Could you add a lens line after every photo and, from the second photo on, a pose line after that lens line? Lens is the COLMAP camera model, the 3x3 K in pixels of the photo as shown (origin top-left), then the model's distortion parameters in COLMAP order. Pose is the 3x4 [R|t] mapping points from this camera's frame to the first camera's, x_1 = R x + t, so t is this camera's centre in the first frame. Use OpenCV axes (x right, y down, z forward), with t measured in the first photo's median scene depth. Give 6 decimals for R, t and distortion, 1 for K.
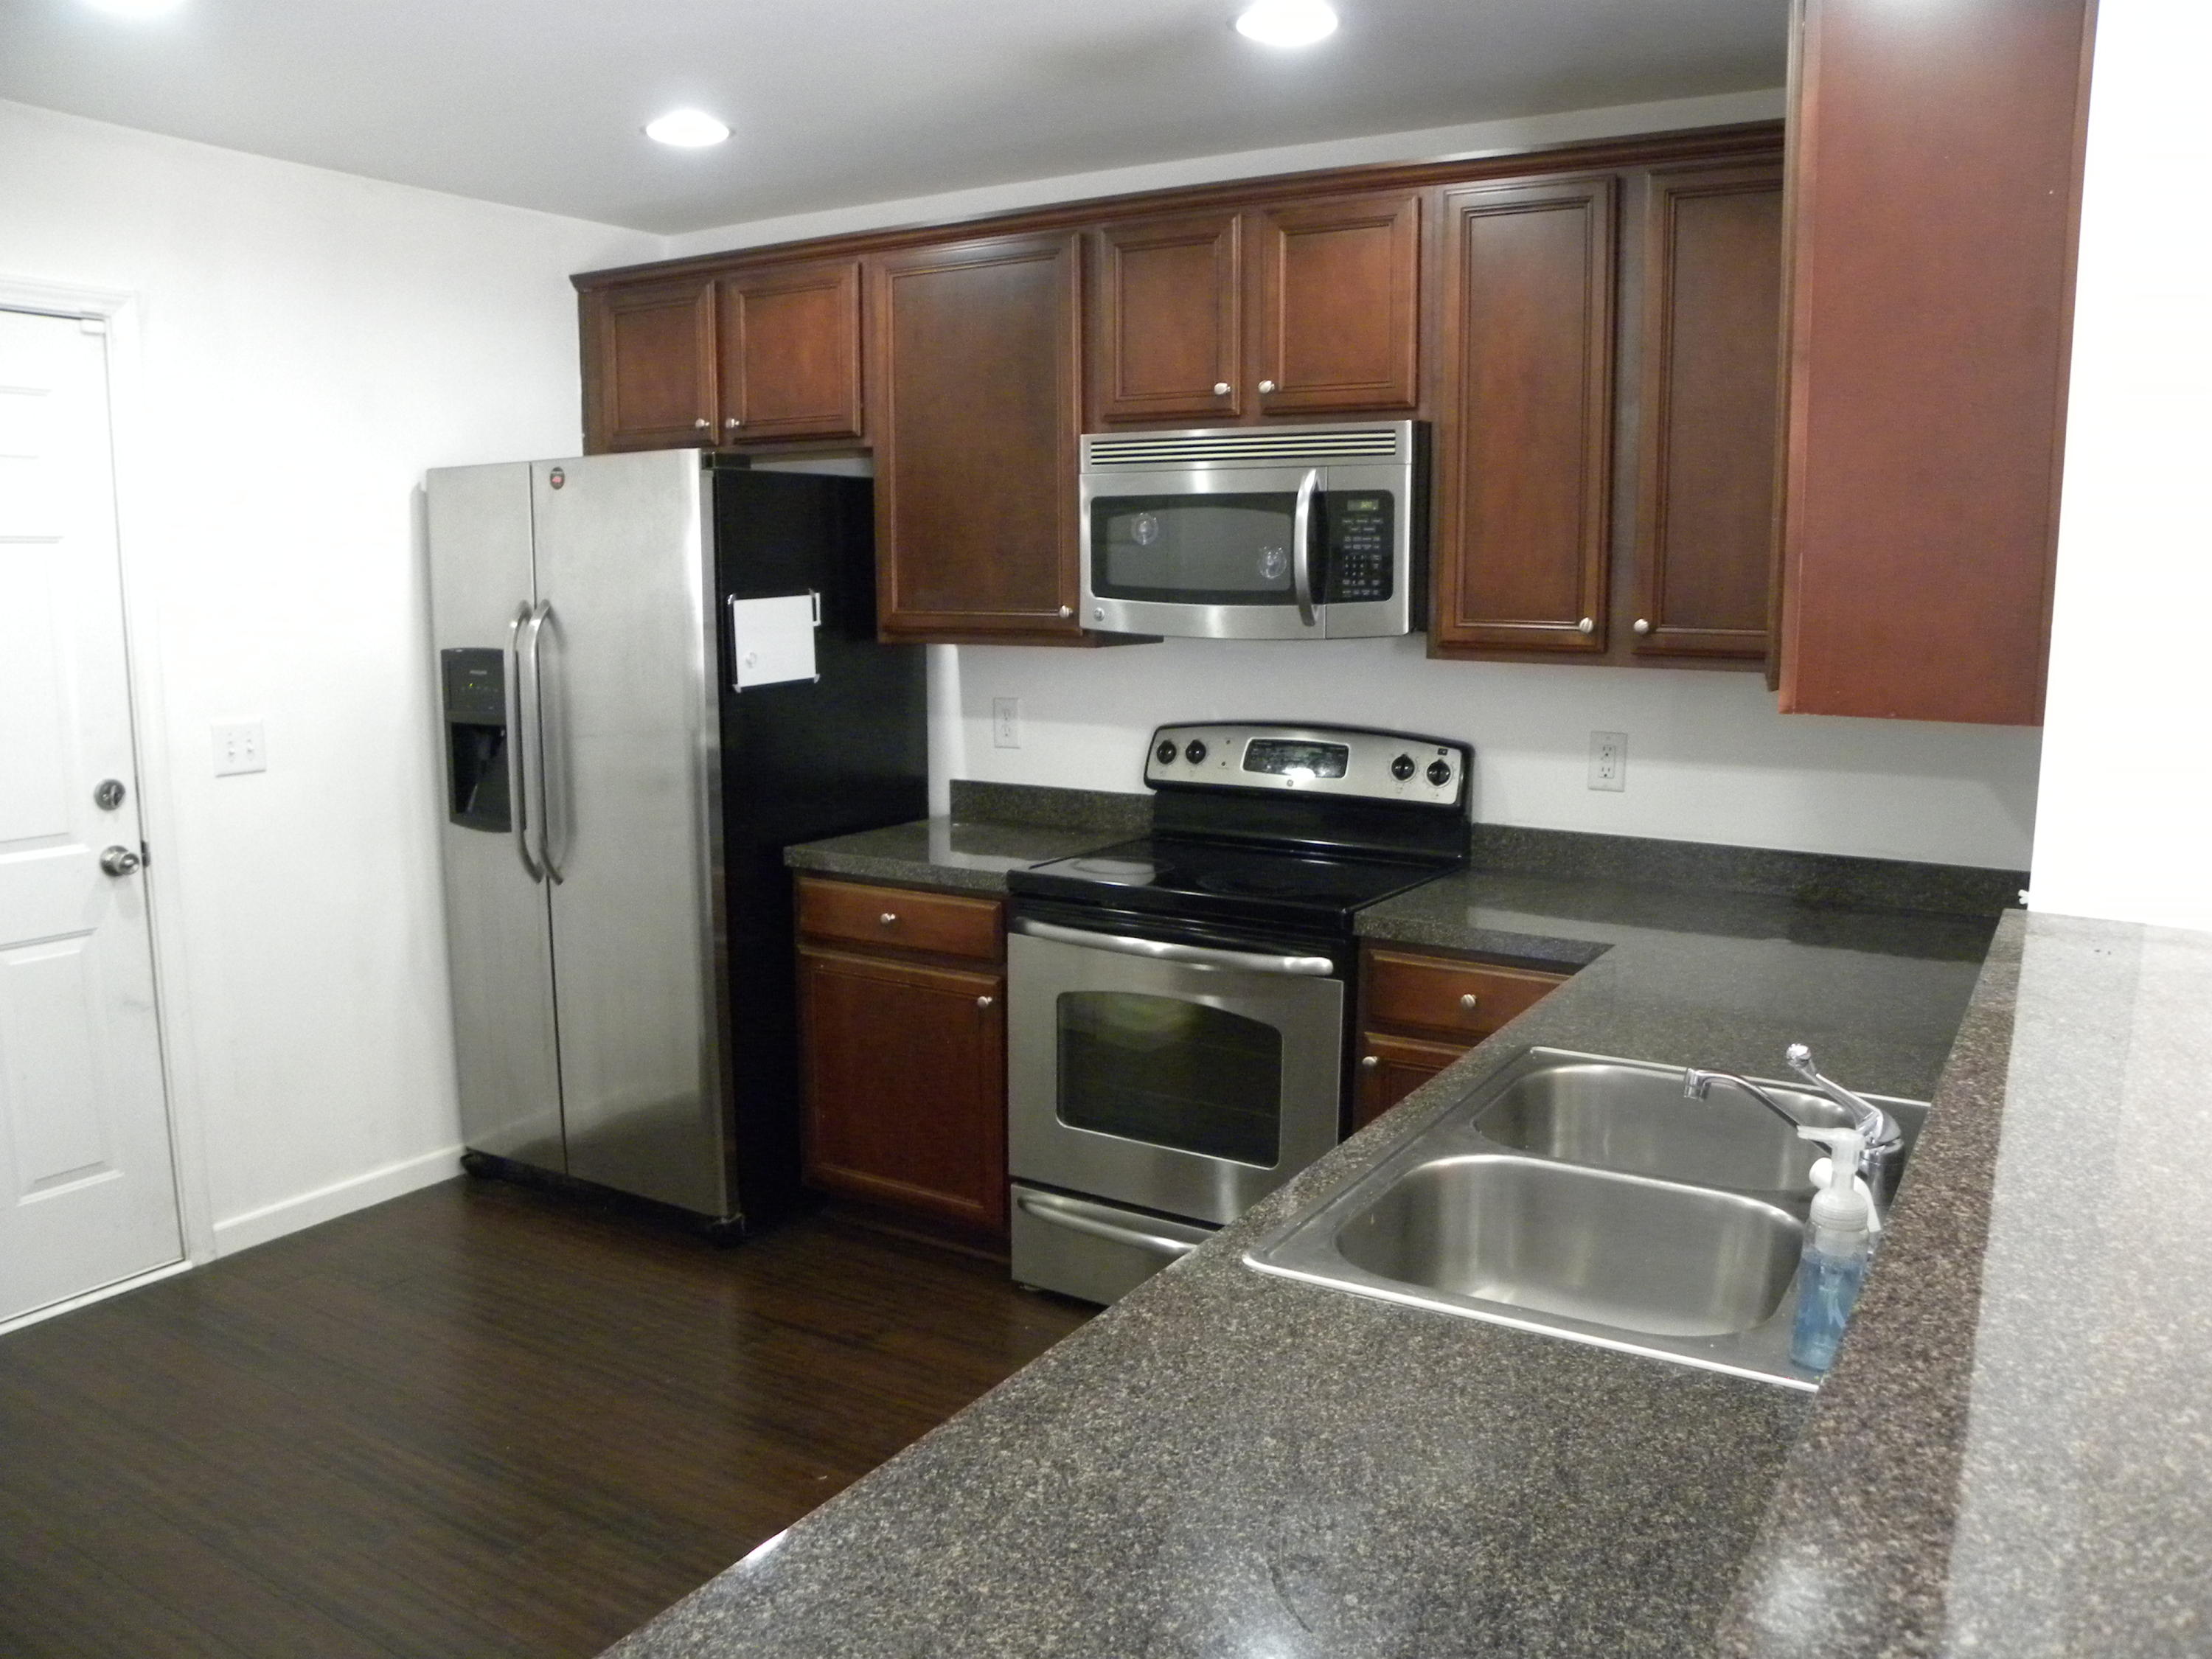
lens RADIAL K [[1693.8, 0, 1118.5], [0, 1693.8, 848.6], [0, 0, 1]] dist [-0.147907, 0.084545]
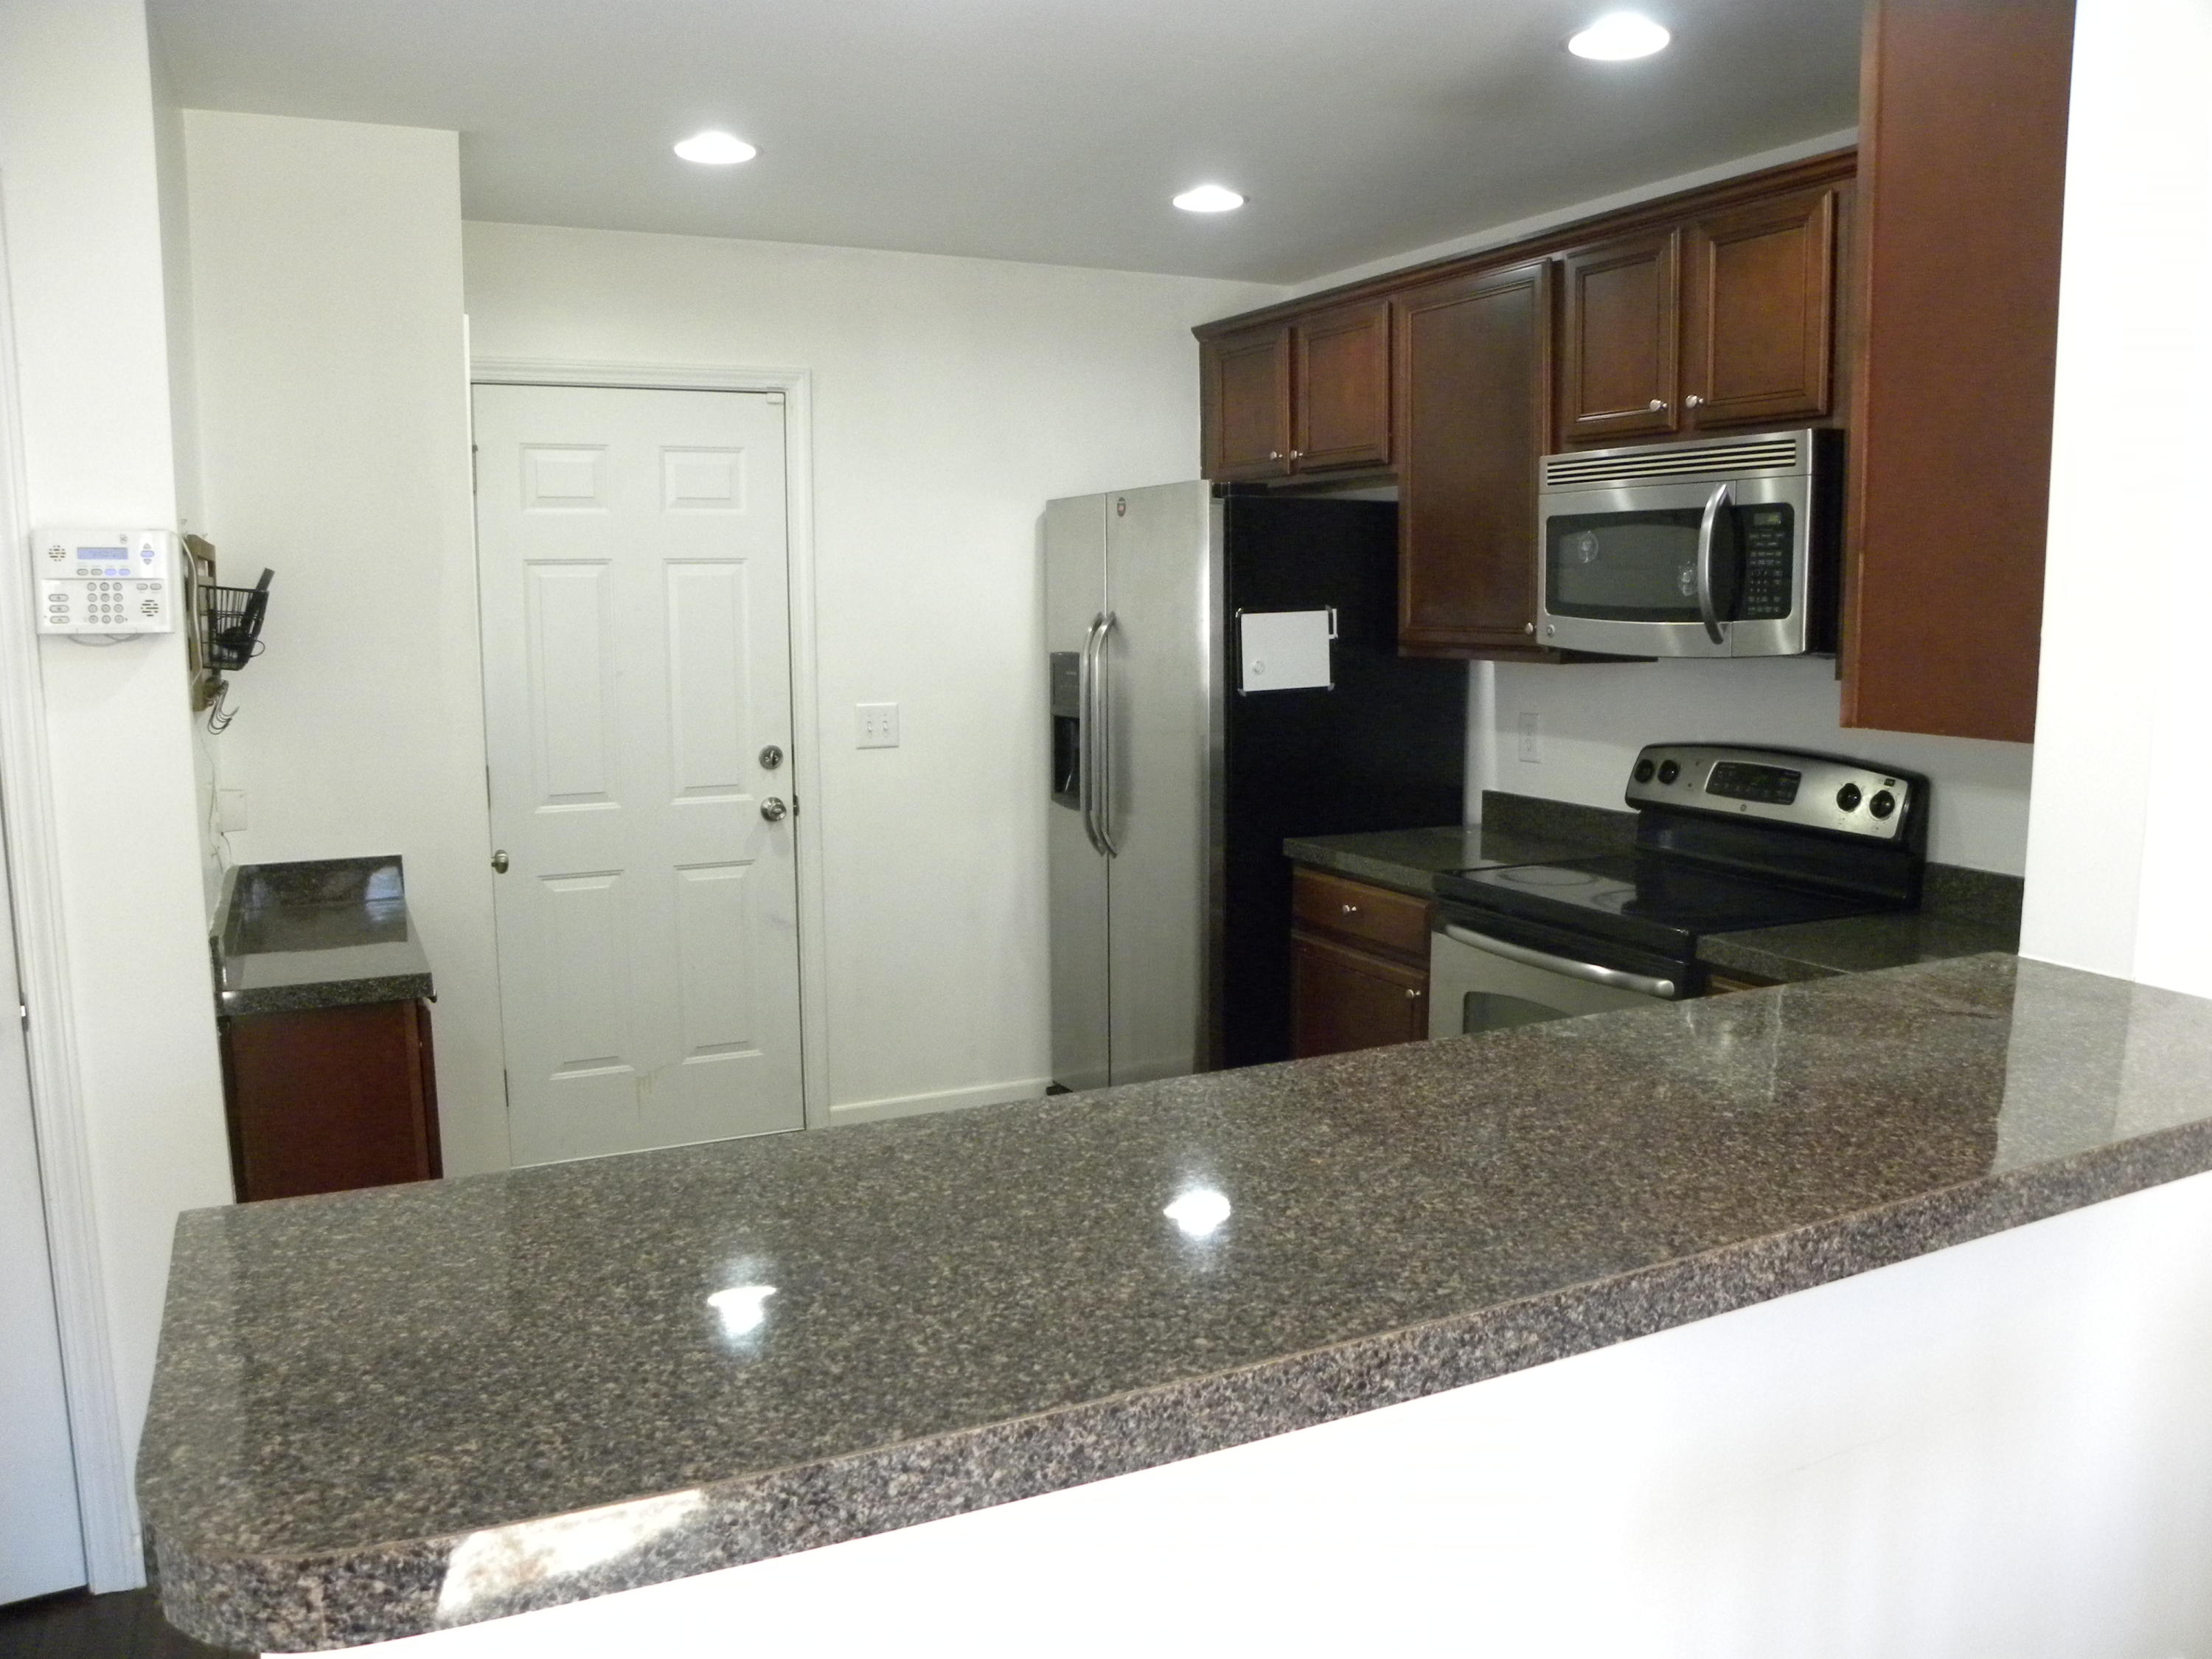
lens RADIAL K [[1693.8, 0, 1114.2], [0, 1693.8, 839.1], [0, 0, 1]] dist [-0.147907, 0.084545]
pose [[0.847945, 0.069801, -0.525468, 0.303442], [-0.080834, 0.996726, 0.001959, 0.006439], [0.523884, 0.040815, 0.850811, 0.003635]]
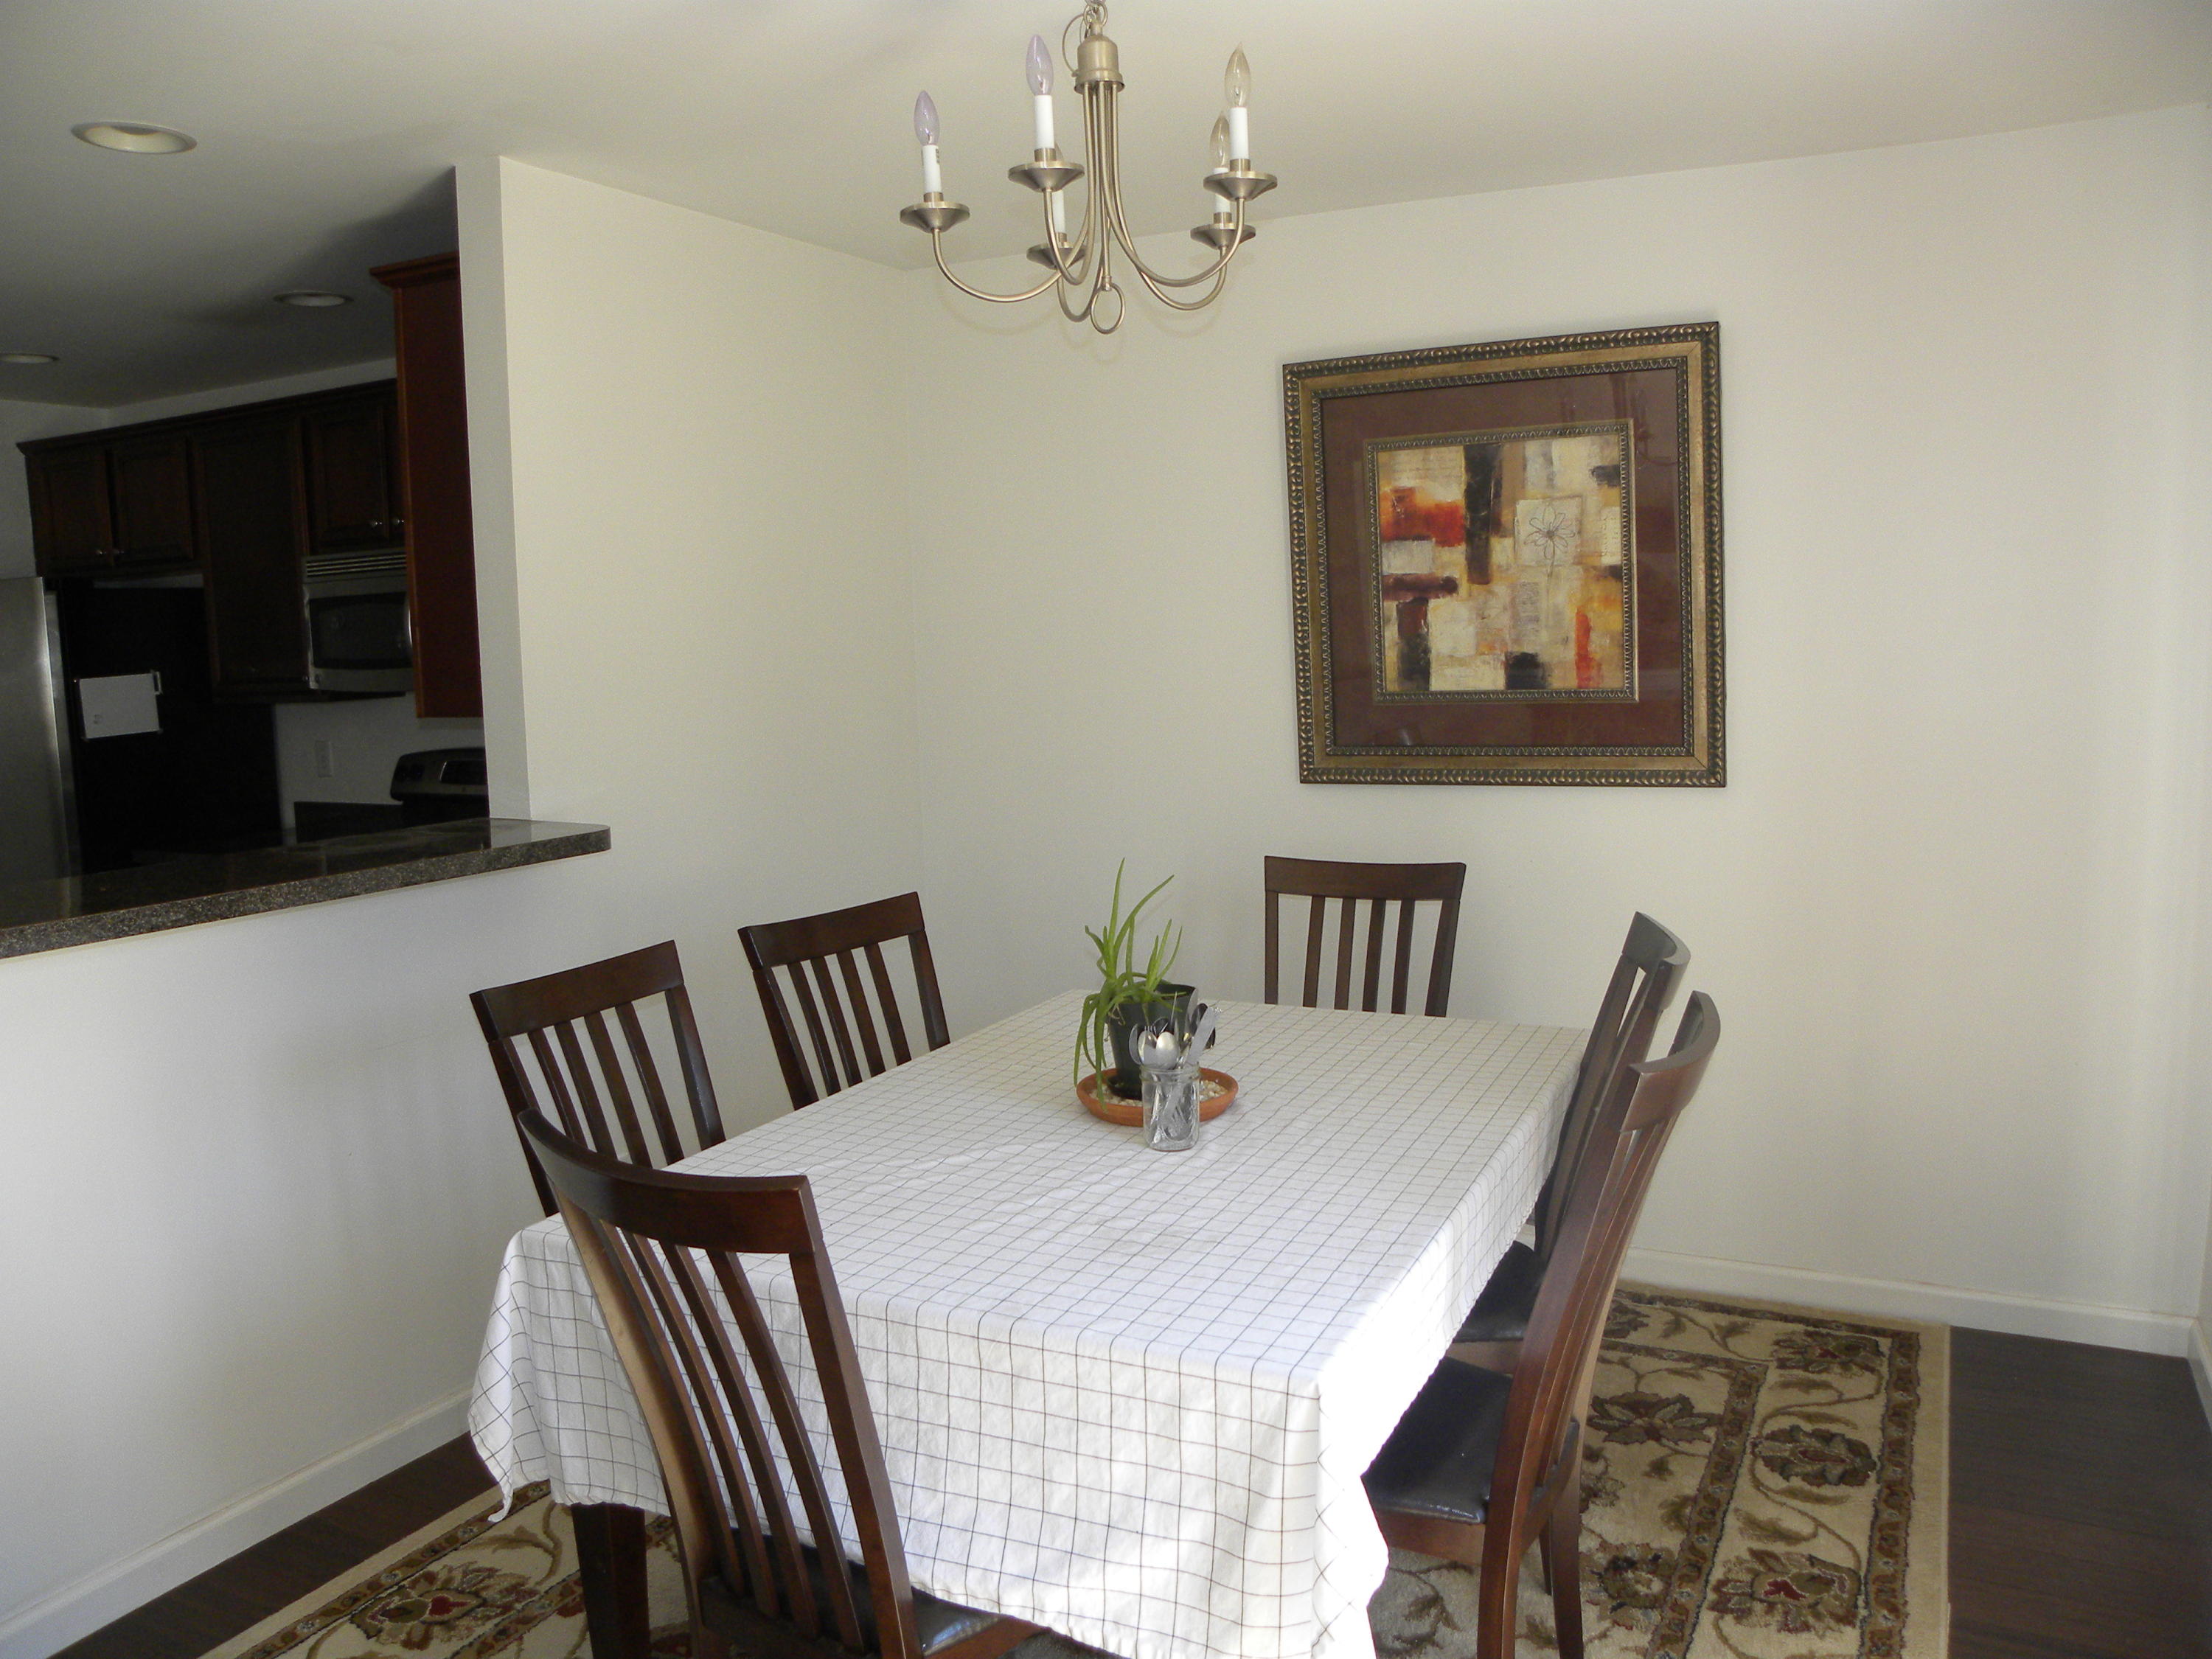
lens RADIAL K [[1693.8, 0, 1117.2], [0, 1693.8, 823.5], [0, 0, 1]] dist [-0.147907, 0.084545]
pose [[0.996856, -0.037716, 0.069678, 0.566054], [0.041049, 0.998049, -0.047046, 0.079378], [-0.067768, 0.049758, 0.996460, -0.444401]]
